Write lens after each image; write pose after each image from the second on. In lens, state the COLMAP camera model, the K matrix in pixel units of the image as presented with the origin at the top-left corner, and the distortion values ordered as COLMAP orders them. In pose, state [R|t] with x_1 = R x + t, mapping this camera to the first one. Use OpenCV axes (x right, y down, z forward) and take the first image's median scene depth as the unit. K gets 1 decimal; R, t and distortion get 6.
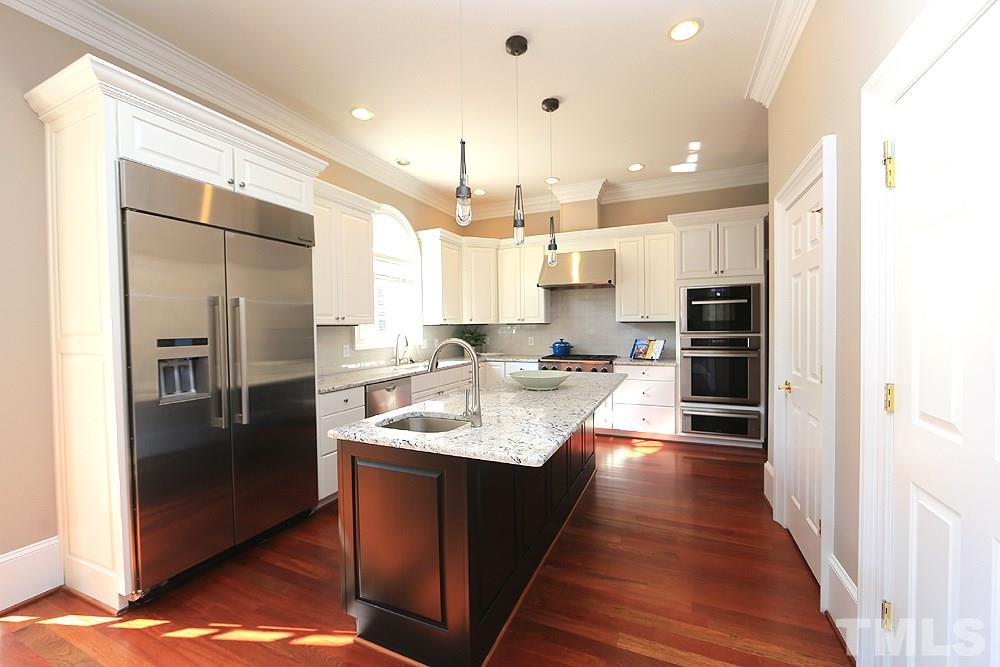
lens RADIAL K [[393.7, 0, 496.8], [0, 393.7, 334.2], [0, 0, 1]] dist [-0.012191, 0.000424]
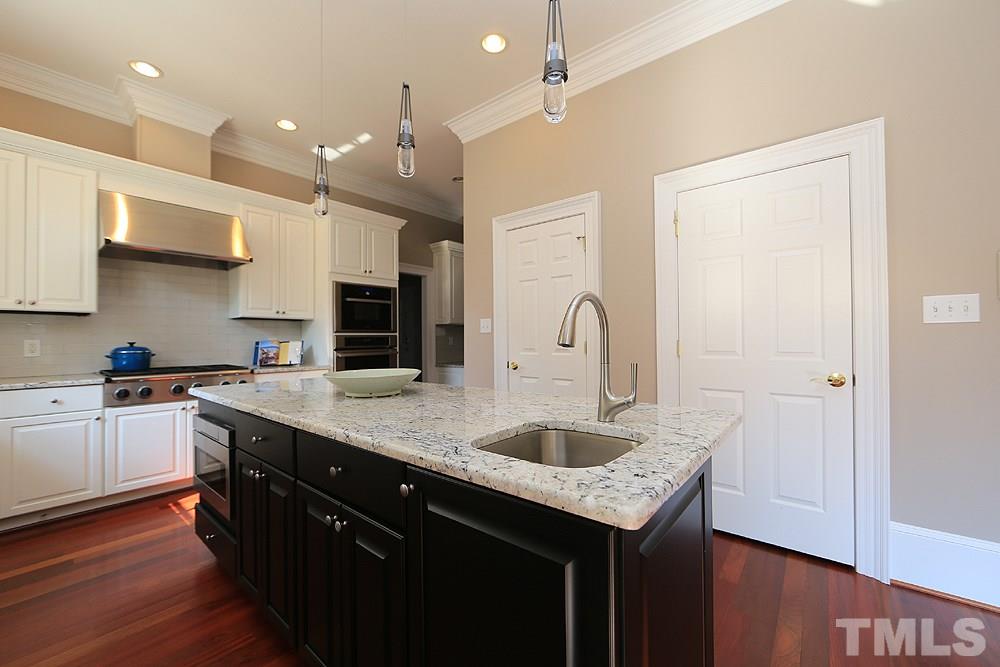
lens RADIAL K [[393.7, 0, 499.2], [0, 393.7, 329.6], [0, 0, 1]] dist [-0.012191, 0.000424]
pose [[0.273331, 0.027982, 0.961513, -0.259561], [0.019412, 0.999213, -0.034597, 0.026833], [-0.961724, 0.028121, 0.272573, 0.341118]]
